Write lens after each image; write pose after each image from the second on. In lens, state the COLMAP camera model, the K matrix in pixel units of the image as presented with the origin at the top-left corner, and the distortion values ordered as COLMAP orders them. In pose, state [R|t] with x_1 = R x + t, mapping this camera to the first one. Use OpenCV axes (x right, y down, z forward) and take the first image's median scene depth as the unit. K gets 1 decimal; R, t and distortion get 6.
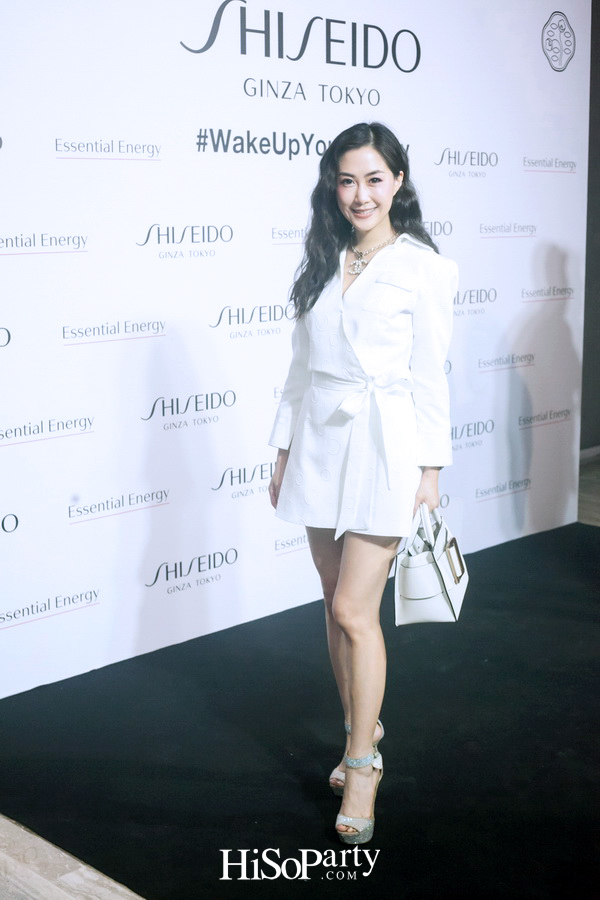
lens RADIAL K [[1313.9, 0, 300.0], [0, 1313.9, 450.0], [0, 0, 1]] dist [-0.100905, -0.044563]
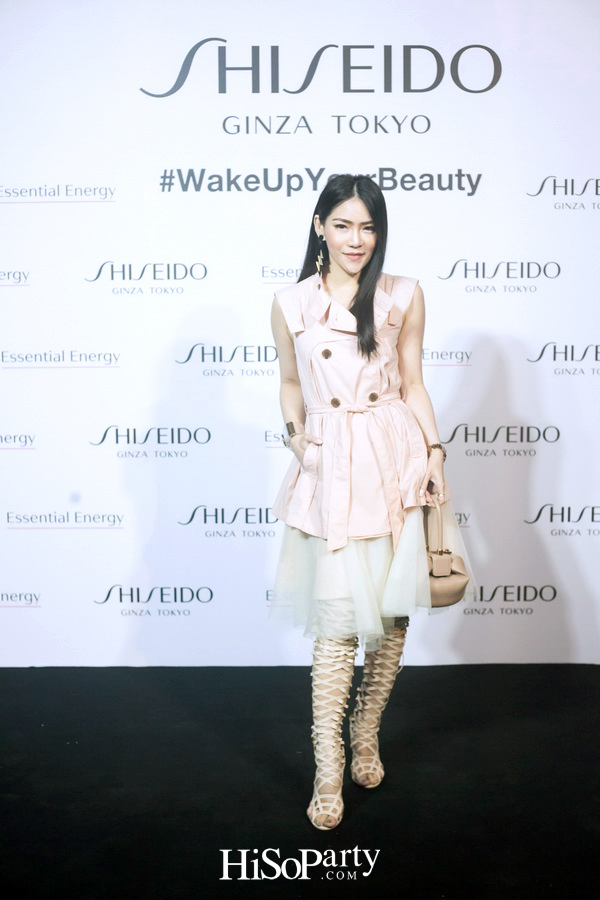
lens RADIAL K [[1313.9, 0, 300.0], [0, 1313.9, 450.0], [0, 0, 1]] dist [-0.100905, -0.044563]
pose [[0.690482, 0.087372, -0.718053, 0.730812], [-0.131179, 0.991343, -0.005516, -0.033337], [0.711355, 0.098003, 0.695966, 0.364338]]
